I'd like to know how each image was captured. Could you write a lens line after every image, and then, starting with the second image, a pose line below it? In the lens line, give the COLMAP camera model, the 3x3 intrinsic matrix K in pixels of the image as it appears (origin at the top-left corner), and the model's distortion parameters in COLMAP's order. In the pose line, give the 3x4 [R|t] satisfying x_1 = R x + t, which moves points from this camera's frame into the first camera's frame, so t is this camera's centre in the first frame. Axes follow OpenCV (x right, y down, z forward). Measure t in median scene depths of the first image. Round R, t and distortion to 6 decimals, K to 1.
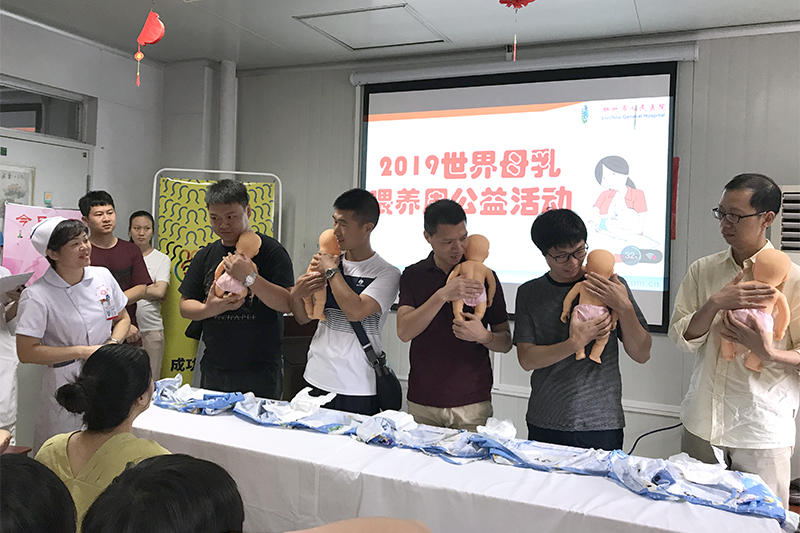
lens RADIAL K [[665.5, 0, 399.7], [0, 665.5, 263.2], [0, 0, 1]] dist [-0.004157, -0.002974]
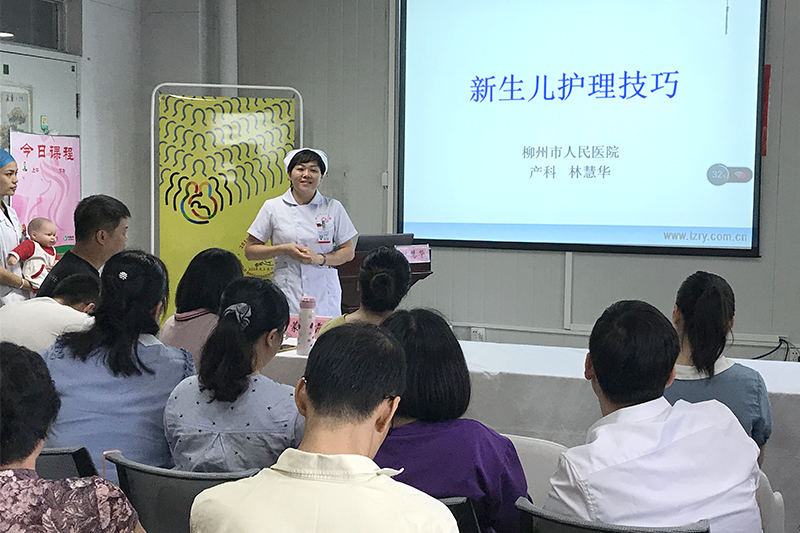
lens RADIAL K [[1182.7, 0, 400.5], [0, 1182.7, 267.9], [0, 0, 1]] dist [0.152563, 0.000000]
pose [[0.995270, -0.031829, 0.091784, -0.204272], [0.026690, 0.998036, 0.056678, 0.009788], [-0.093408, -0.053961, 0.994165, -0.507601]]
